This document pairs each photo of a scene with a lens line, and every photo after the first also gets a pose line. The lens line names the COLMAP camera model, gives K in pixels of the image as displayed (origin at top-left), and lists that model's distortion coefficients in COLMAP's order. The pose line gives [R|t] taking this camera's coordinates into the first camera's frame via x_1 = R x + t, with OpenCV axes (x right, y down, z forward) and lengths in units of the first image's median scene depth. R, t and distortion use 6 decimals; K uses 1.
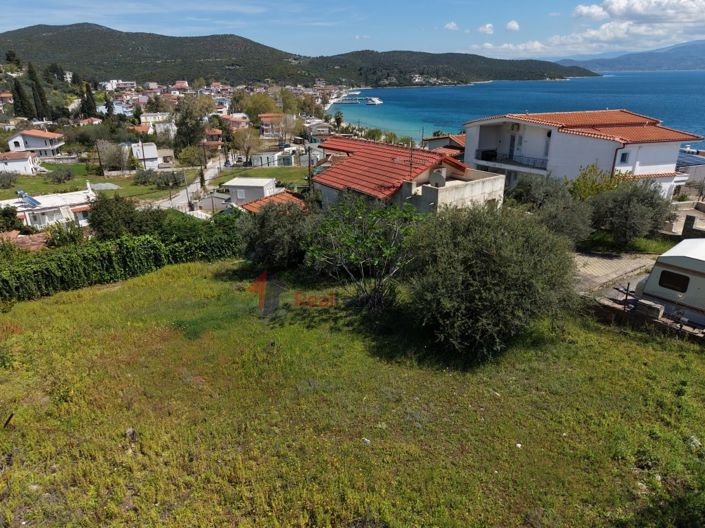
lens RADIAL K [[472.2, 0, 352.1], [0, 472.2, 262.9], [0, 0, 1]] dist [0.024531, -0.026389]
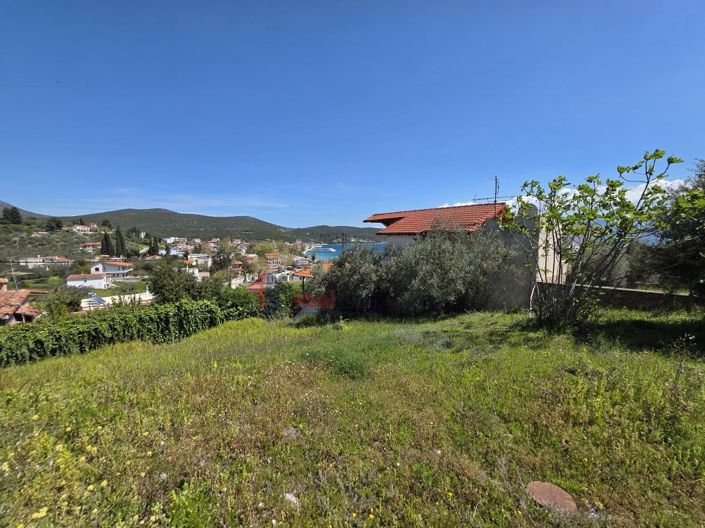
lens RADIAL K [[280.4, 0, 354.1], [0, 280.4, 260.6], [0, 0, 1]] dist [0.004371, -0.001144]
pose [[0.990569, -0.001672, 0.137006, -0.027383], [0.042108, 0.955250, -0.292786, 0.009010], [-0.130385, 0.295794, 0.946312, 0.047453]]
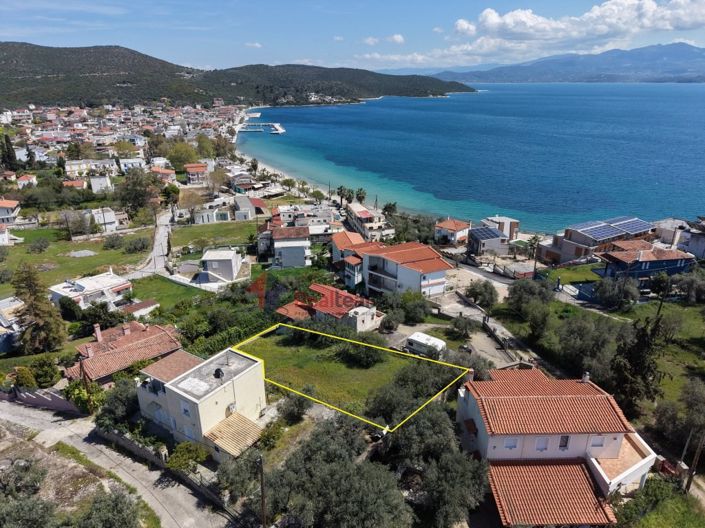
lens RADIAL K [[472.2, 0, 353.0], [0, 472.2, 261.1], [0, 0, 1]] dist [0.024531, -0.026389]
pose [[0.977917, -0.063457, 0.199128, -0.046796], [0.066764, 0.997719, -0.009928, -0.049277], [-0.198044, 0.023004, 0.979923, -0.220468]]
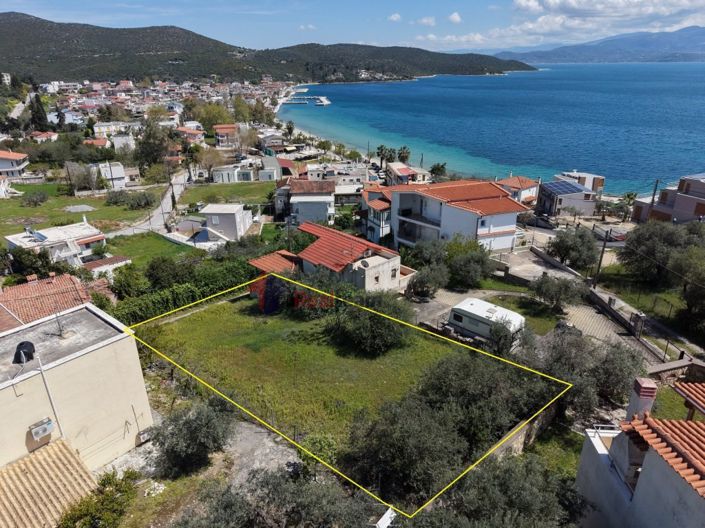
lens RADIAL K [[472.2, 0, 352.5], [0, 472.2, 262.3], [0, 0, 1]] dist [0.024531, -0.026389]
pose [[0.994428, -0.037251, 0.098620, -0.006362], [0.035651, 0.999203, 0.017938, -0.020848], [-0.099209, -0.014322, 0.994964, -0.092122]]
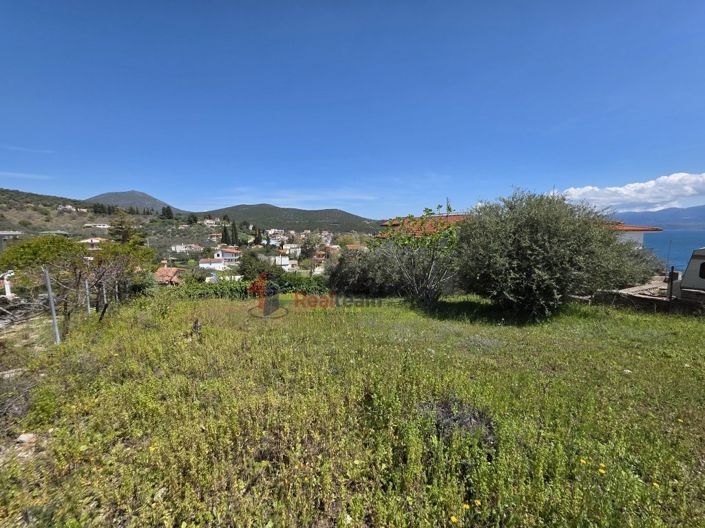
lens RADIAL K [[280.4, 0, 354.1], [0, 280.4, 261.6], [0, 0, 1]] dist [0.004371, -0.001144]
pose [[0.987255, 0.029862, -0.156321, -0.001552], [-0.069825, 0.963927, -0.256846, 0.015728], [0.143012, 0.264488, 0.953726, 0.018951]]
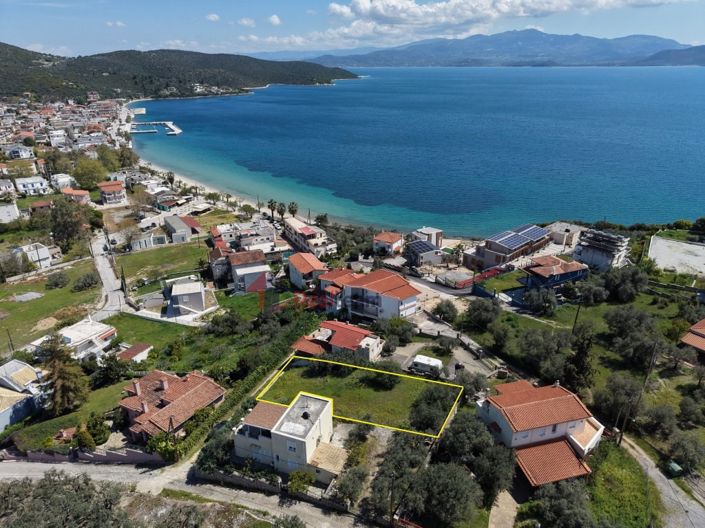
lens RADIAL K [[472.2, 0, 353.0], [0, 472.2, 260.2], [0, 0, 1]] dist [0.024531, -0.026389]
pose [[0.902828, -0.154478, 0.401295, -0.147675], [0.149938, 0.987764, 0.042909, -0.109123], [-0.403013, 0.021430, 0.914943, -0.275950]]
